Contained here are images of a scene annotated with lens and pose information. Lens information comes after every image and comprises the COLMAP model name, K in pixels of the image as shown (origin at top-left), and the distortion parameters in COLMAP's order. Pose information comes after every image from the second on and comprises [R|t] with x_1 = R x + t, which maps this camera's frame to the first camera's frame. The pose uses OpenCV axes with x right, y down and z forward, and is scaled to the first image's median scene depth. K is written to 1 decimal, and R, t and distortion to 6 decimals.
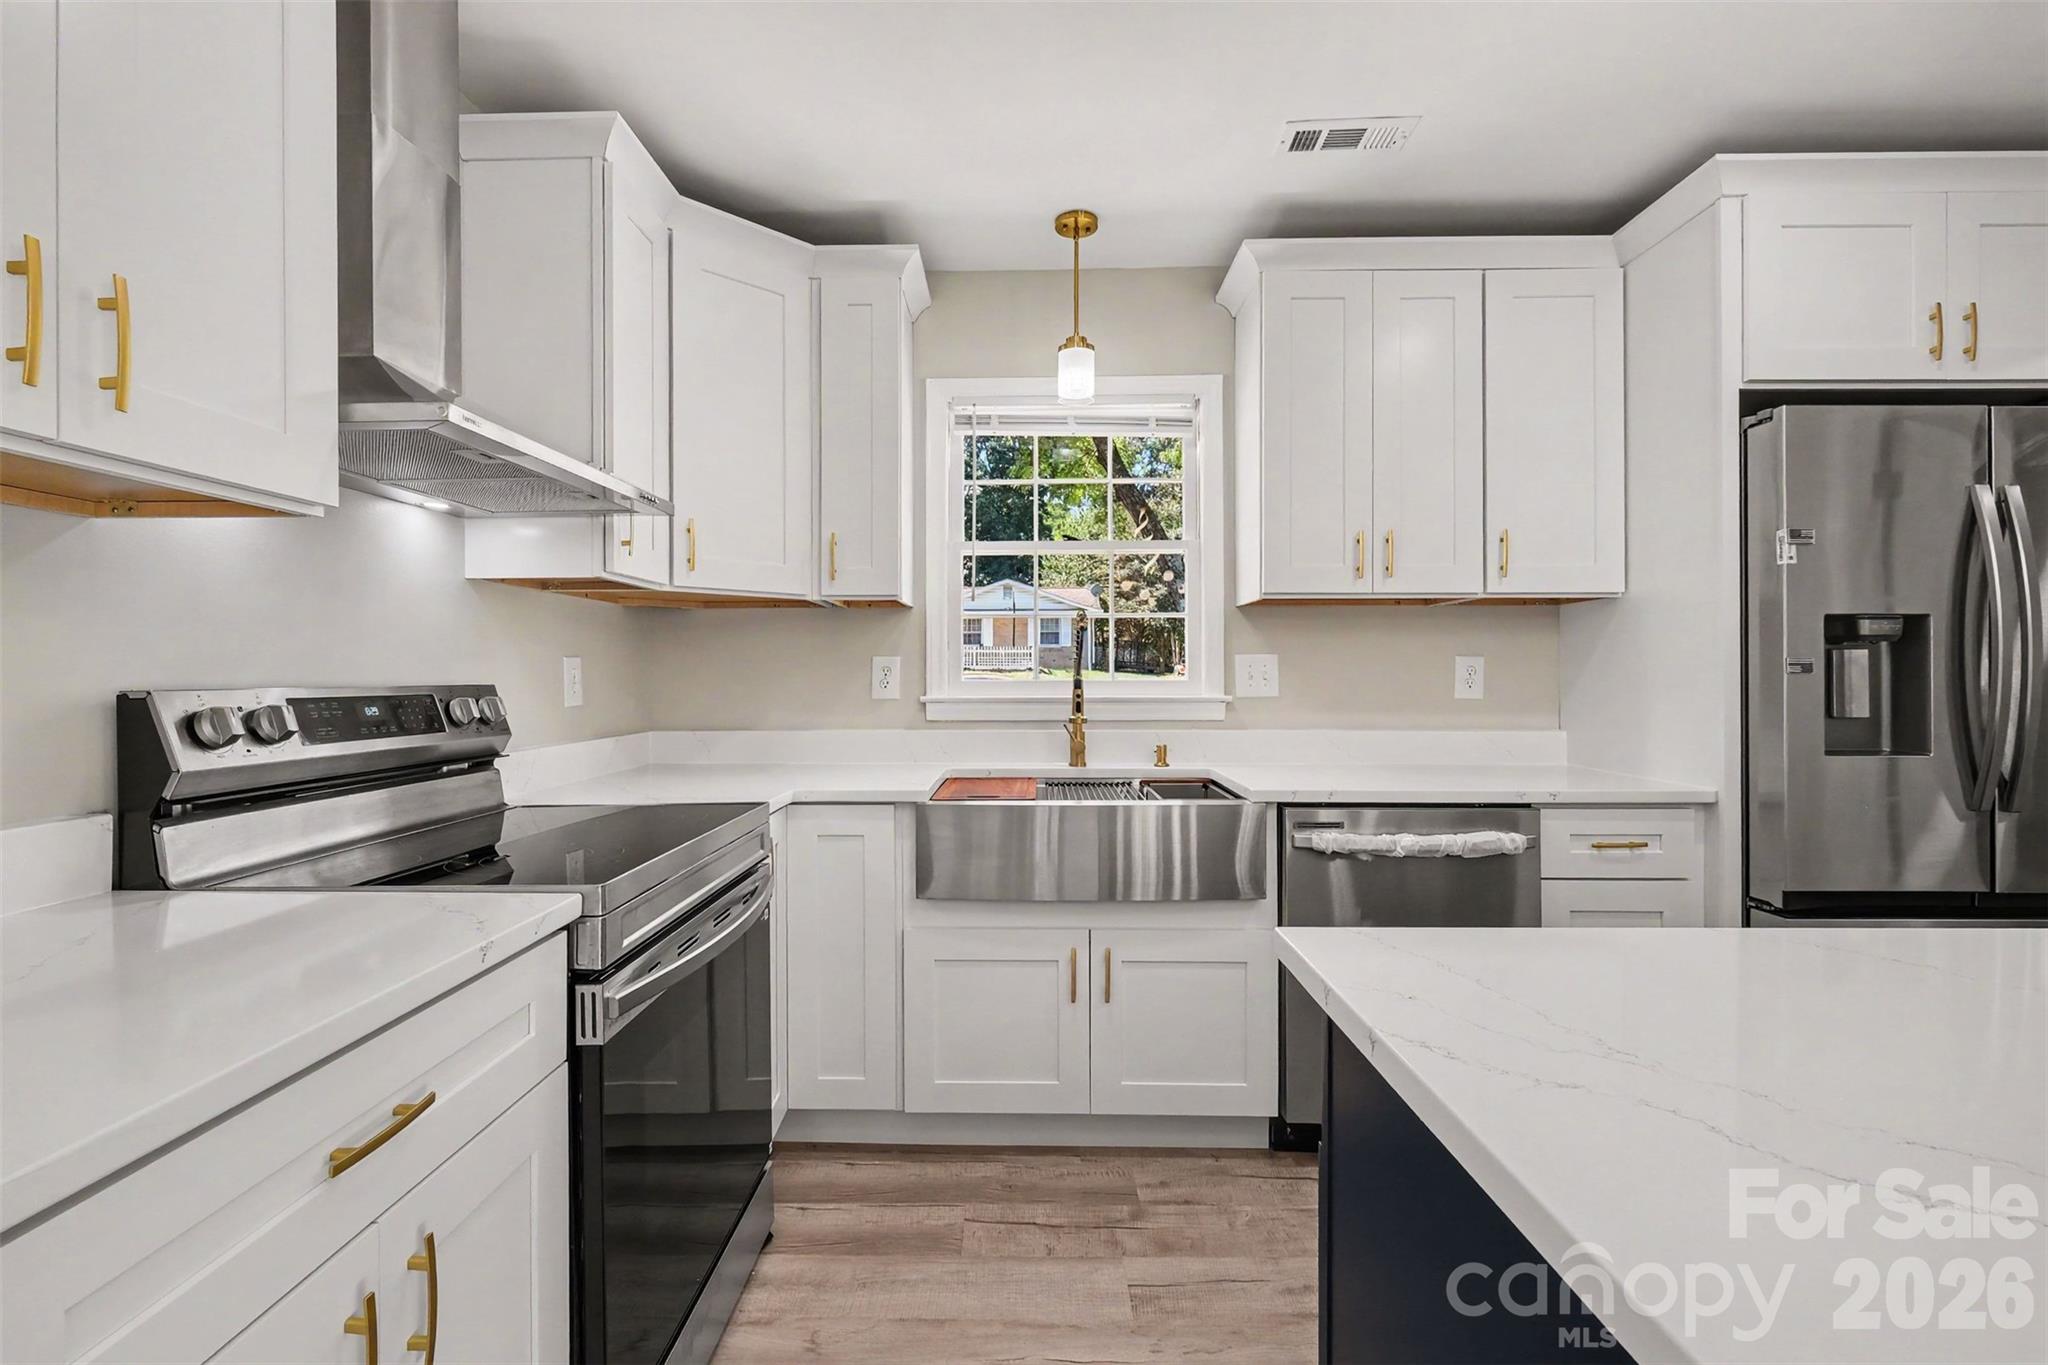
lens RADIAL K [[905.8, 0, 1012.9], [0, 905.8, 676.5], [0, 0, 1]] dist [-0.006239, 0.001980]
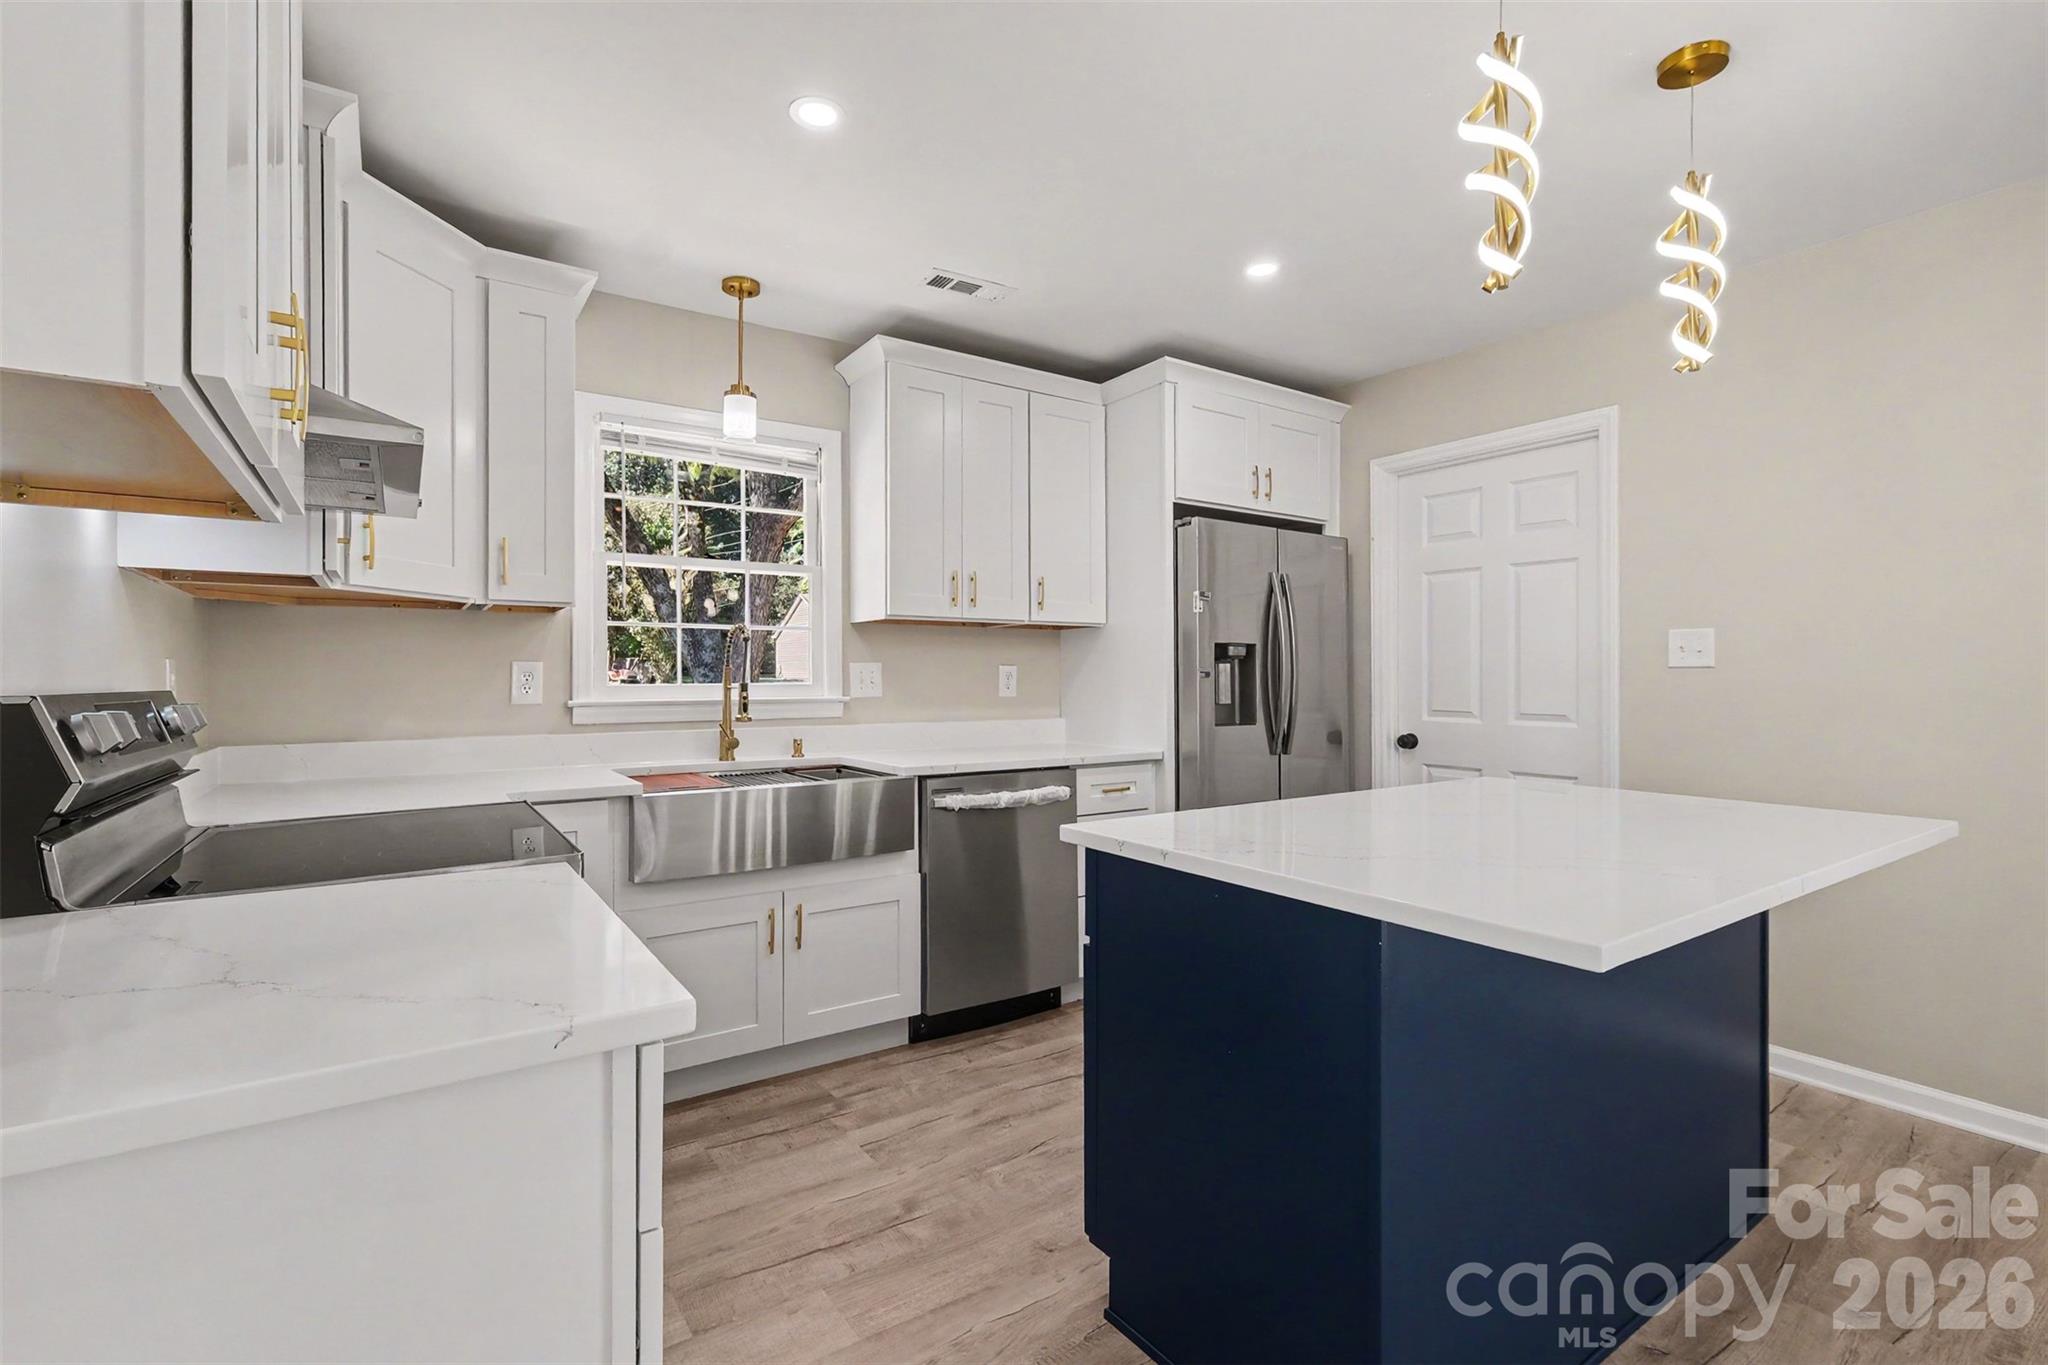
lens RADIAL K [[905.8, 0, 1019.3], [0, 905.8, 680.2], [0, 0, 1]] dist [-0.006239, 0.001980]
pose [[0.817163, -0.001606, 0.576405, -0.346315], [0.003170, 0.999994, -0.001708, 0.002880], [-0.576399, 0.003223, 0.817162, -0.160601]]
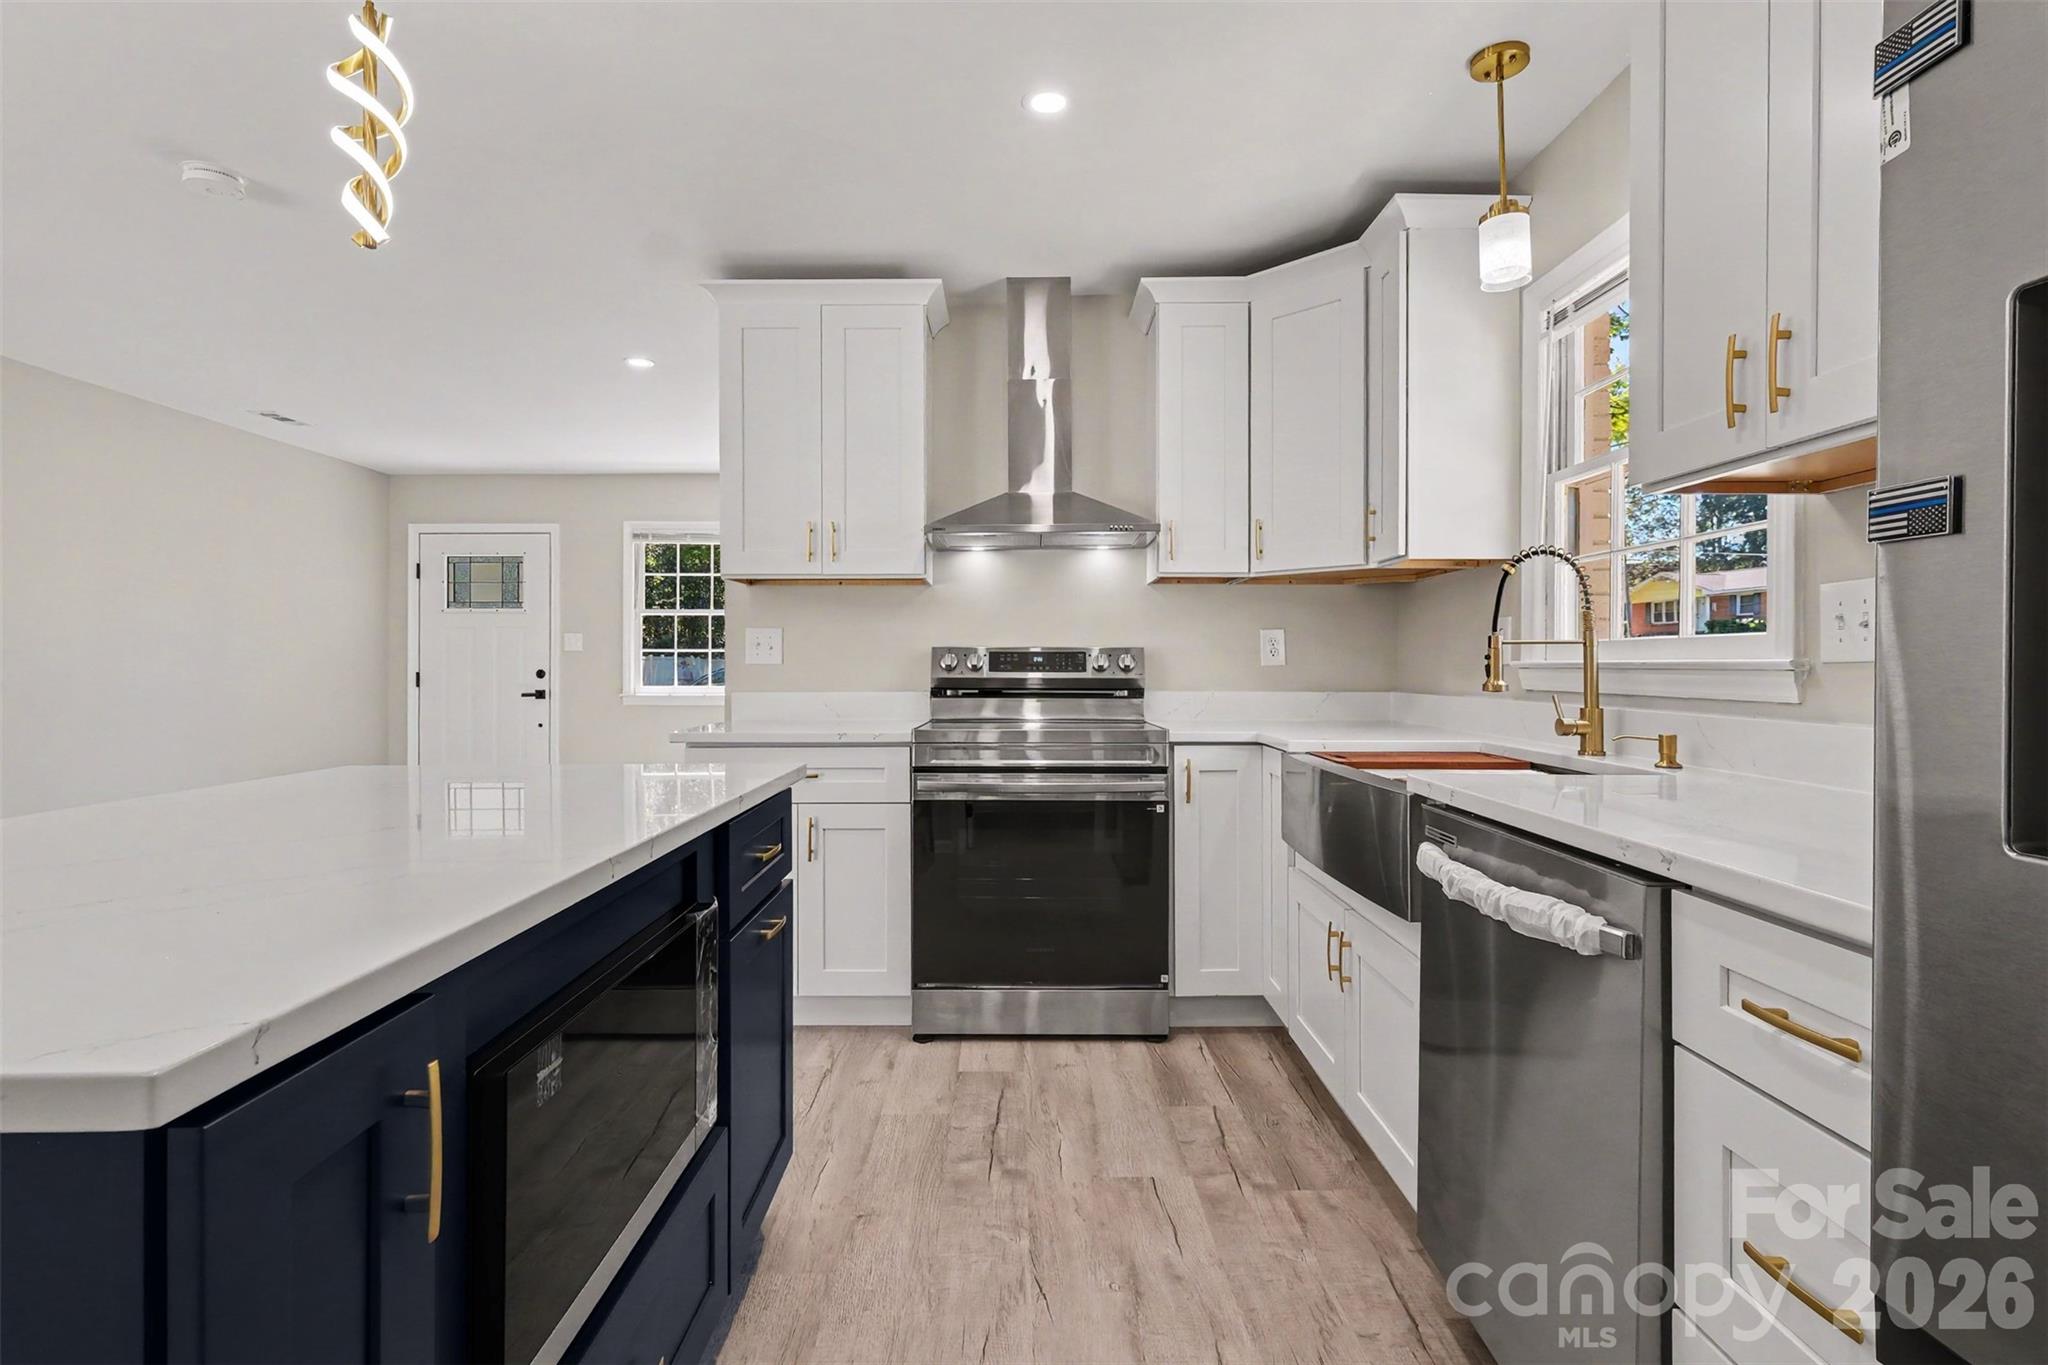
lens RADIAL K [[971.0, 0, 1013.4], [0, 971.0, 670.0], [0, 0, 1]] dist [0.002285, 0.000600]
pose [[0.013110, 0.008092, -0.999881, 1.046788], [-0.005168, 0.999954, 0.008025, 0.031981], [0.999901, 0.005063, 0.013152, 0.642834]]
